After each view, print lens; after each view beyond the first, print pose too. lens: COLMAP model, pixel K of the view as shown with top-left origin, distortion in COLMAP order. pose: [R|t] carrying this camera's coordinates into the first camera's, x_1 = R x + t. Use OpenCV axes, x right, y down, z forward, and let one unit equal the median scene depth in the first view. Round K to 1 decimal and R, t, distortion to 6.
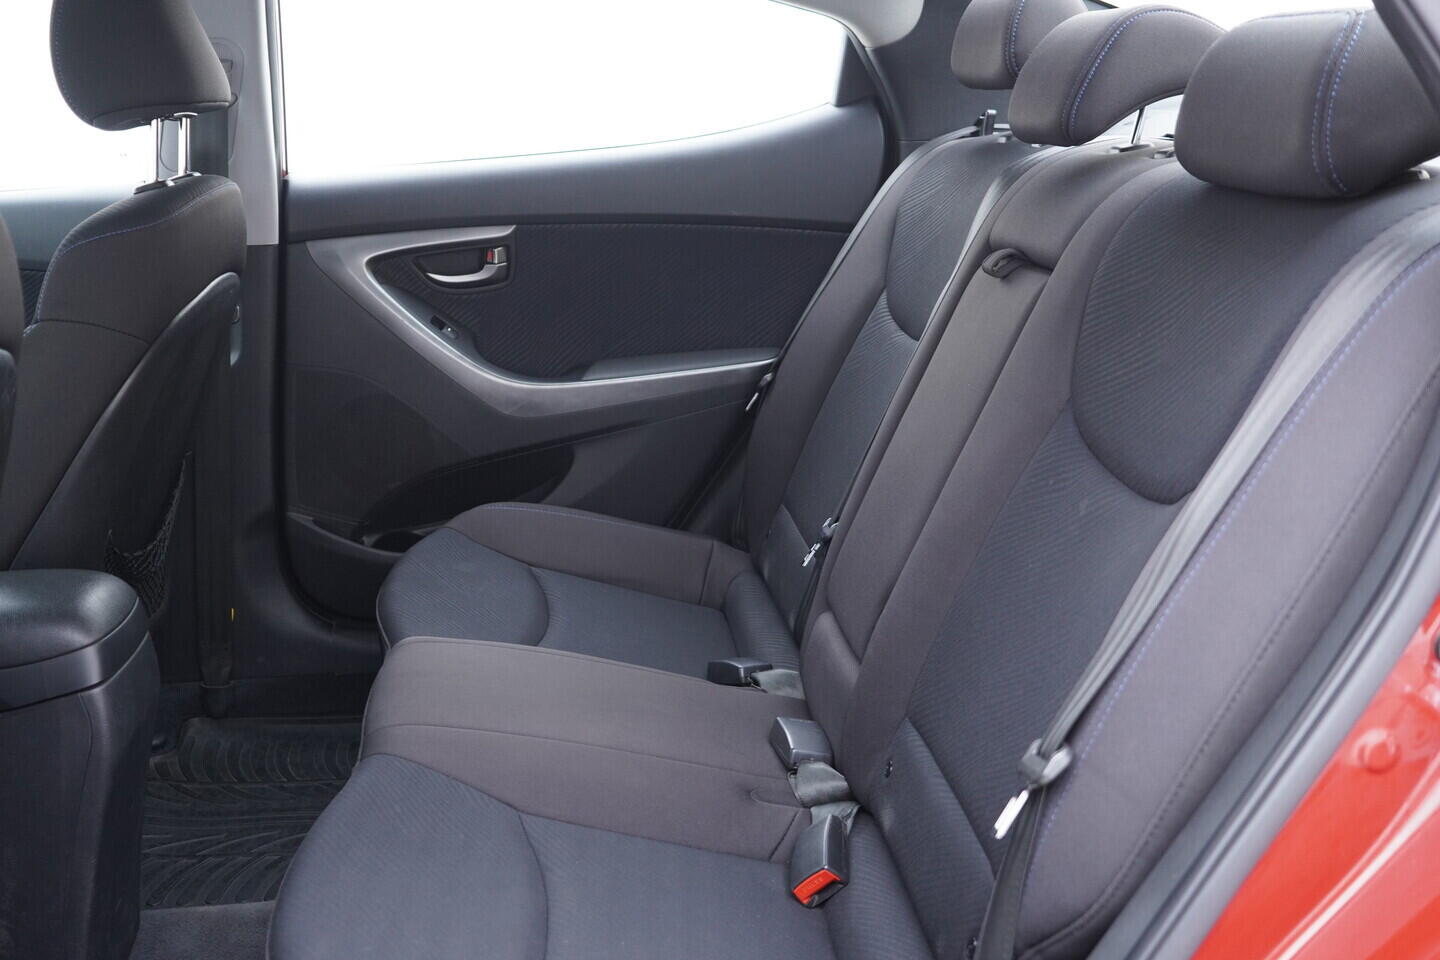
lens RADIAL K [[1456.0, 0, 720.0], [0, 1456.0, 480.0], [0, 0, 1]] dist [-0.006236, -0.006781]
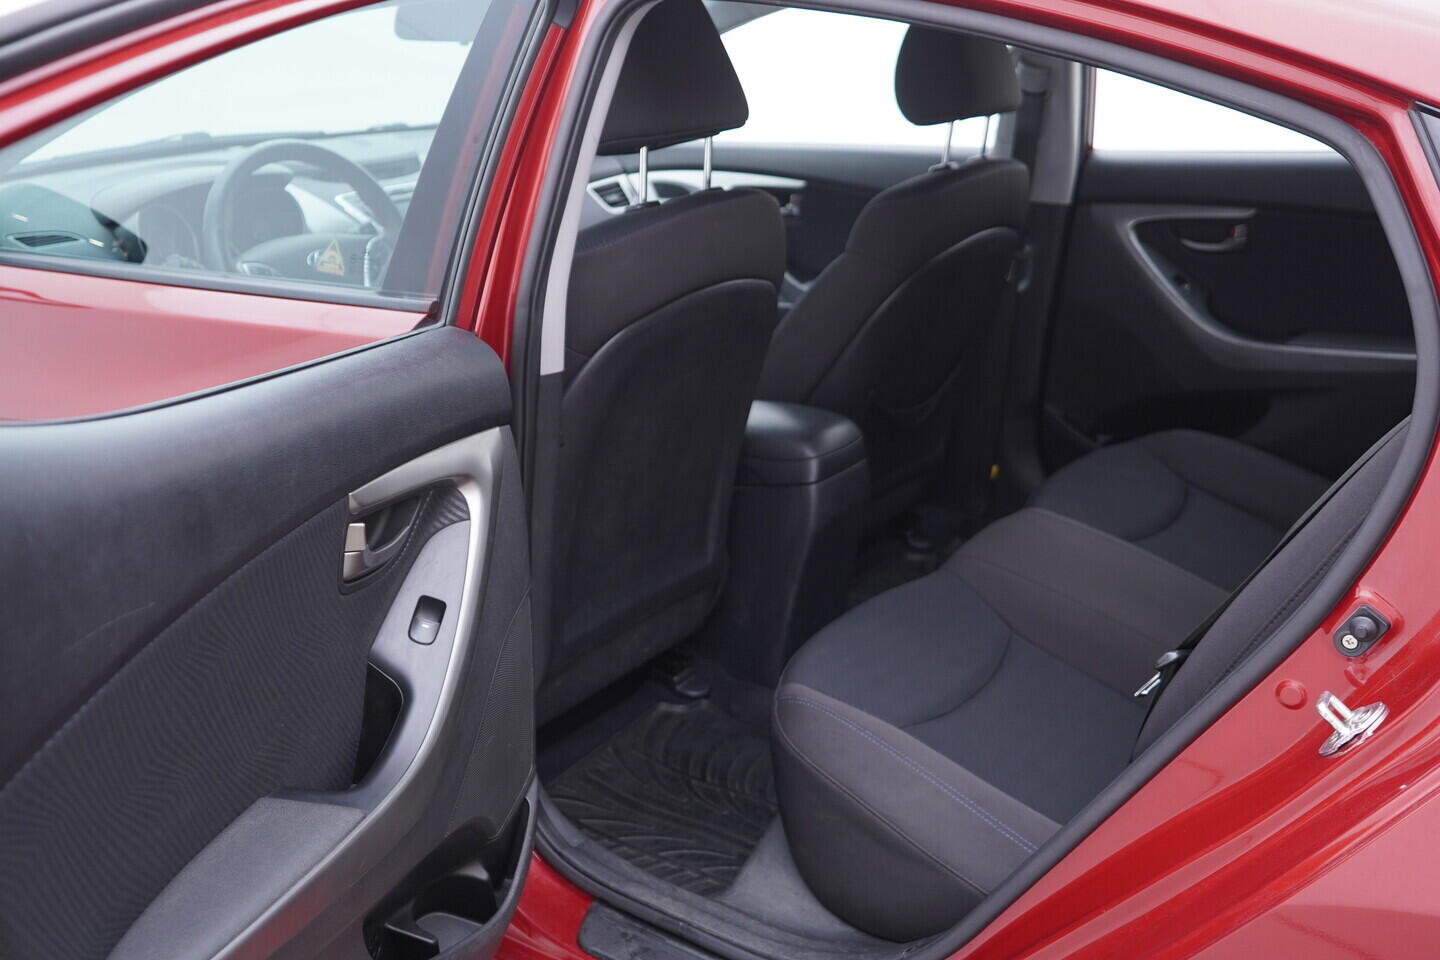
lens RADIAL K [[1456.0, 0, 720.0], [0, 1456.0, 480.0], [0, 0, 1]] dist [-0.006236, -0.006781]
pose [[0.744938, 0.232091, -0.625461, 0.335908], [-0.178884, 0.972693, 0.147885, -0.056130], [0.642704, 0.001720, 0.766112, -0.208702]]
